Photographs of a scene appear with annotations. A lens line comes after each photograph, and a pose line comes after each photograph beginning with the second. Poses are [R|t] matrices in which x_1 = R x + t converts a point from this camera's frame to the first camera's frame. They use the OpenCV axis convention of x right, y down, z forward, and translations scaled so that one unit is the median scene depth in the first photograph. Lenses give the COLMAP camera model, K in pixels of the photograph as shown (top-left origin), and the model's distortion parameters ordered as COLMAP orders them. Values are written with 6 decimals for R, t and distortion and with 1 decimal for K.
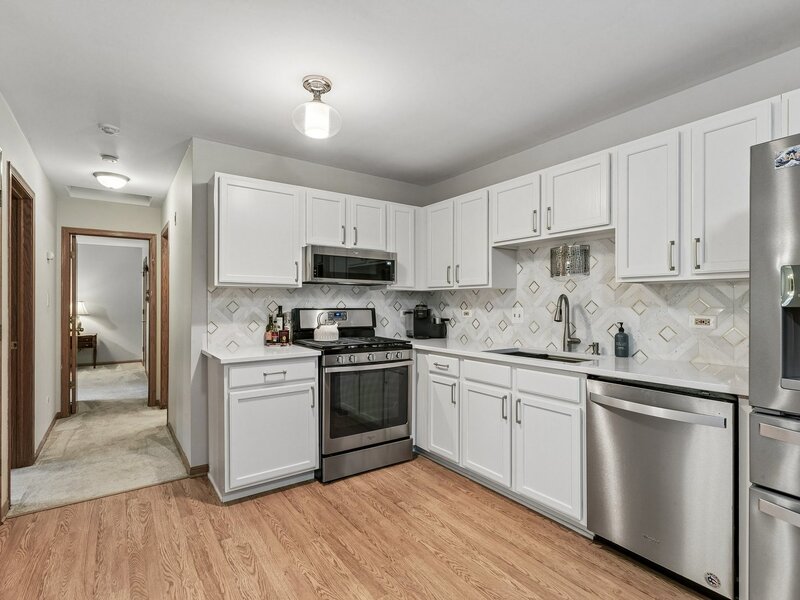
lens RADIAL K [[405.0, 0, 396.7], [0, 405.0, 303.4], [0, 0, 1]] dist [-0.002318, 0.002797]
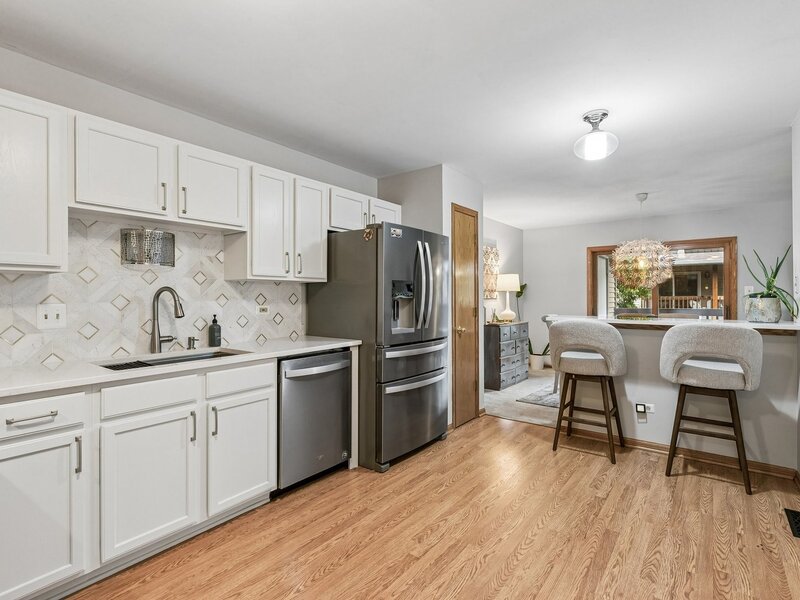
lens RADIAL K [[405.0, 0, 400.8], [0, 405.0, 299.5], [0, 0, 1]] dist [-0.002318, 0.002797]
pose [[-0.313243, -0.005987, 0.949654, -0.496807], [0.003812, 0.999964, 0.007561, 0.000266], [-0.949665, 0.005989, -0.313209, 0.683258]]
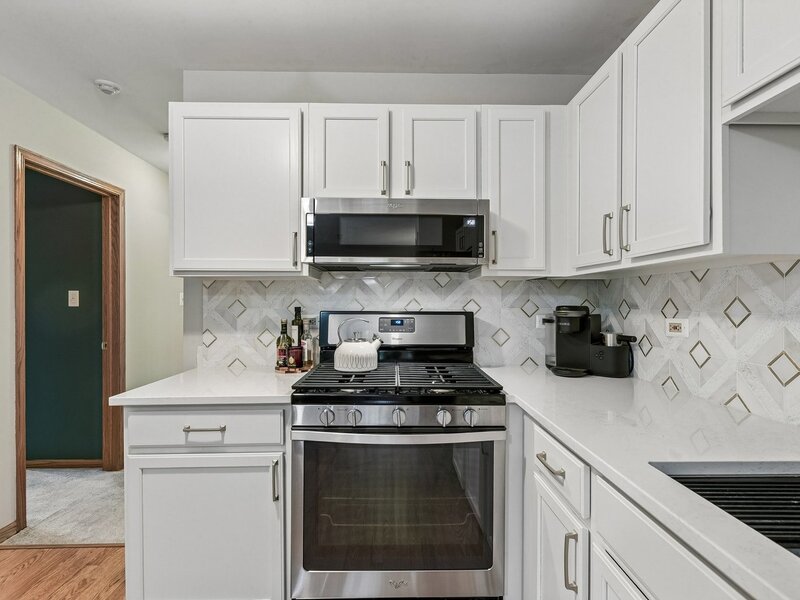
lens RADIAL K [[405.0, 0, 395.8], [0, 405.0, 303.4], [0, 0, 1]] dist [-0.002318, 0.002797]
pose [[0.831366, 0.000363, -0.555725, 0.190488], [0.001794, 0.999993, 0.003337, -0.001522], [0.555722, -0.003771, 0.831359, 0.571099]]
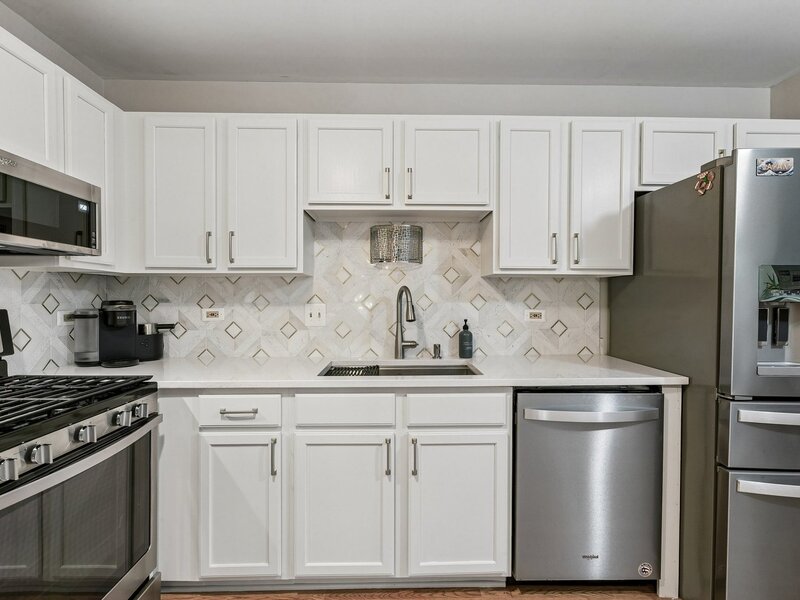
lens RADIAL K [[405.0, 0, 398.7], [0, 405.0, 301.9], [0, 0, 1]] dist [-0.002318, 0.002797]
pose [[0.549045, -0.009770, 0.835736, -0.212839], [-0.000488, 0.999928, 0.012010, -0.001242], [-0.835793, -0.007002, 0.549000, 0.500500]]
